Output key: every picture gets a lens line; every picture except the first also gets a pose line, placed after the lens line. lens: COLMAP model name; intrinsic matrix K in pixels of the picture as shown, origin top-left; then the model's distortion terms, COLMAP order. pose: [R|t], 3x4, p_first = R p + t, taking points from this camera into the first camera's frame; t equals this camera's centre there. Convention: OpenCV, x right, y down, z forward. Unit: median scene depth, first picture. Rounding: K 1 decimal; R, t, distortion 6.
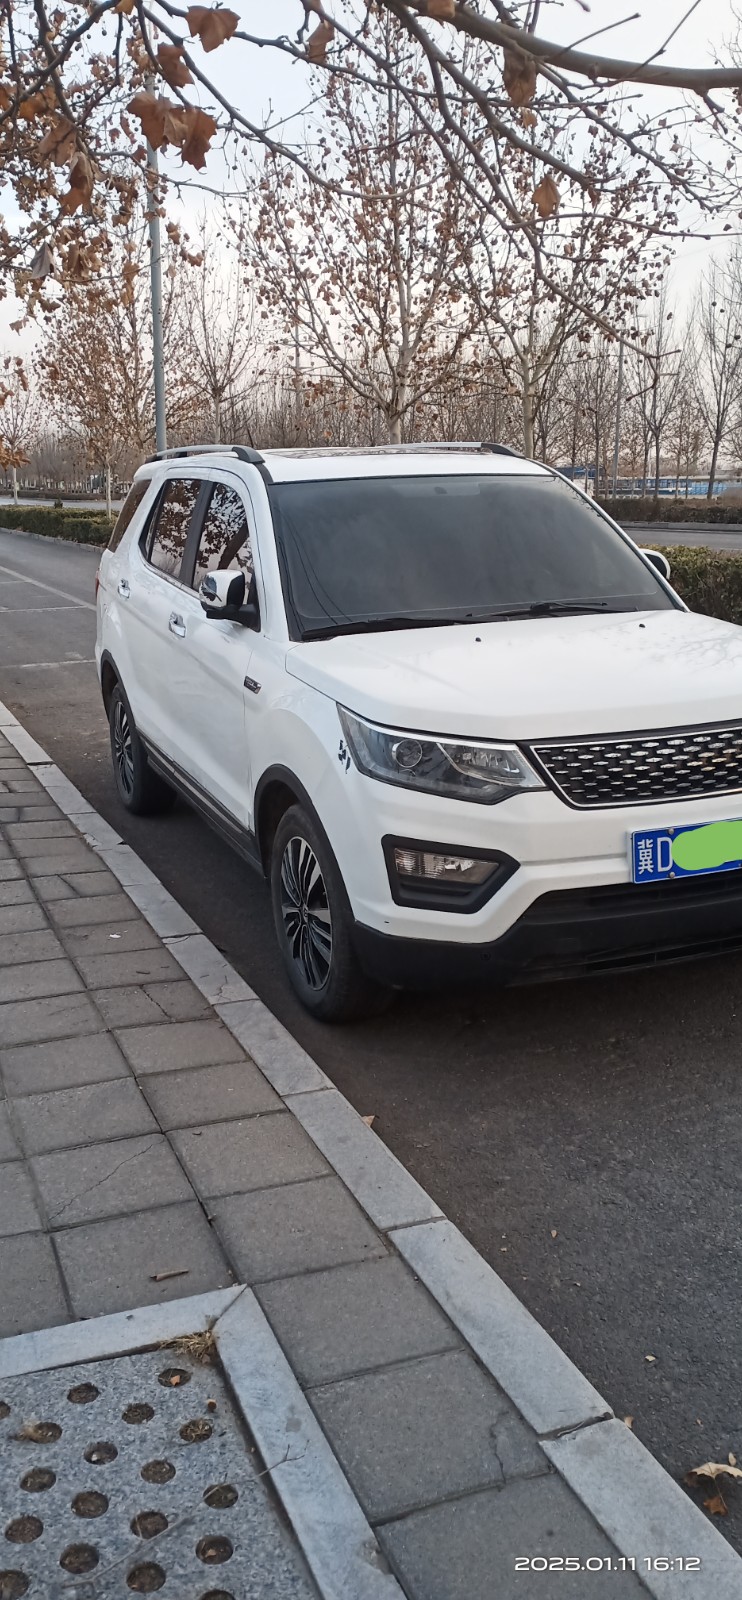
lens RADIAL K [[1309.8, 0, 381.1], [0, 1309.8, 802.0], [0, 0, 1]] dist [0.035944, -0.022309]
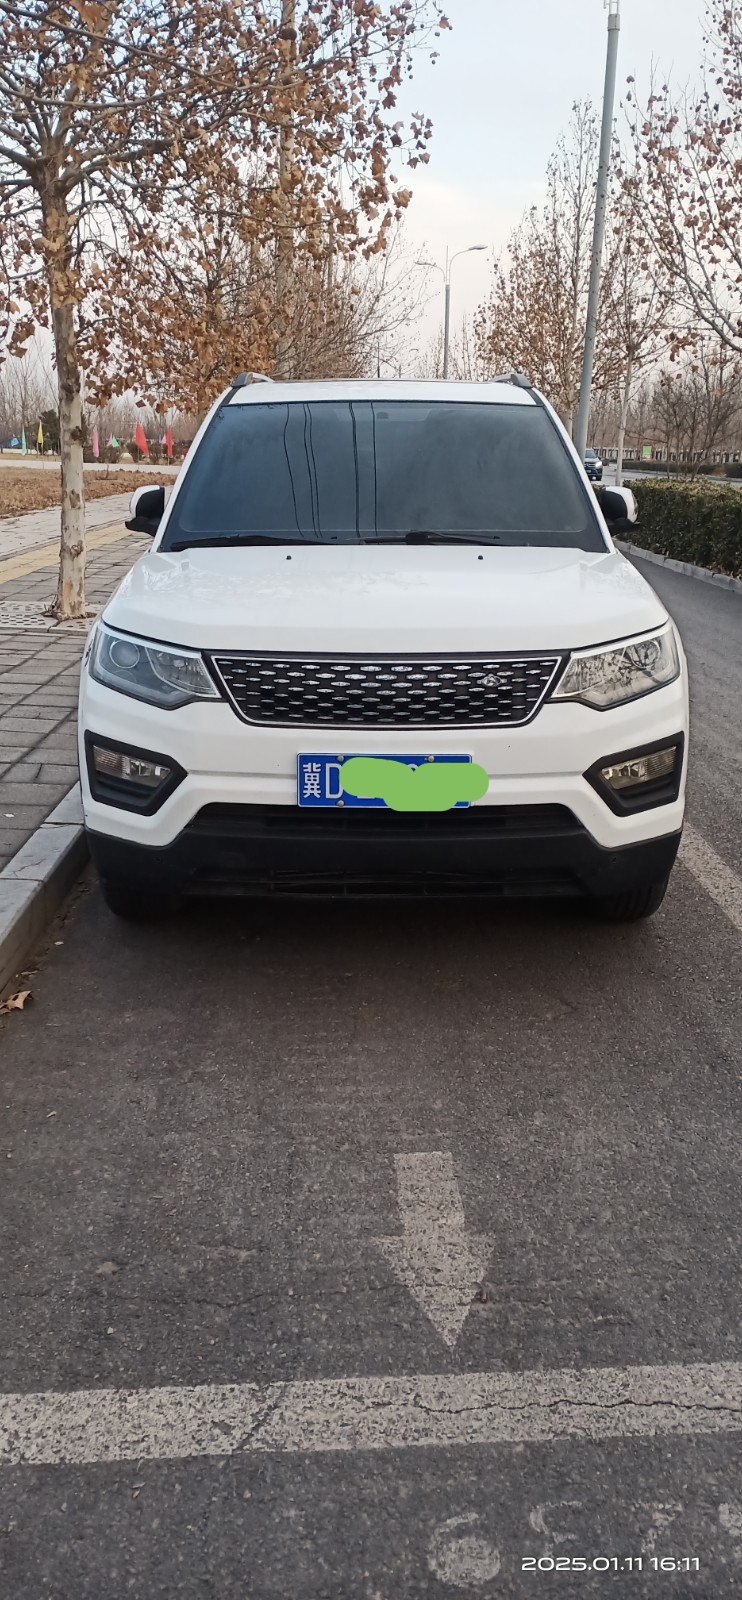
lens RADIAL K [[1309.8, 0, 381.4], [0, 1309.8, 795.9], [0, 0, 1]] dist [0.035944, -0.022309]
pose [[0.931308, 0.123411, -0.342688, 0.584162], [-0.116785, 0.992352, 0.039991, 0.007931], [0.345003, 0.002776, 0.938598, 0.103277]]
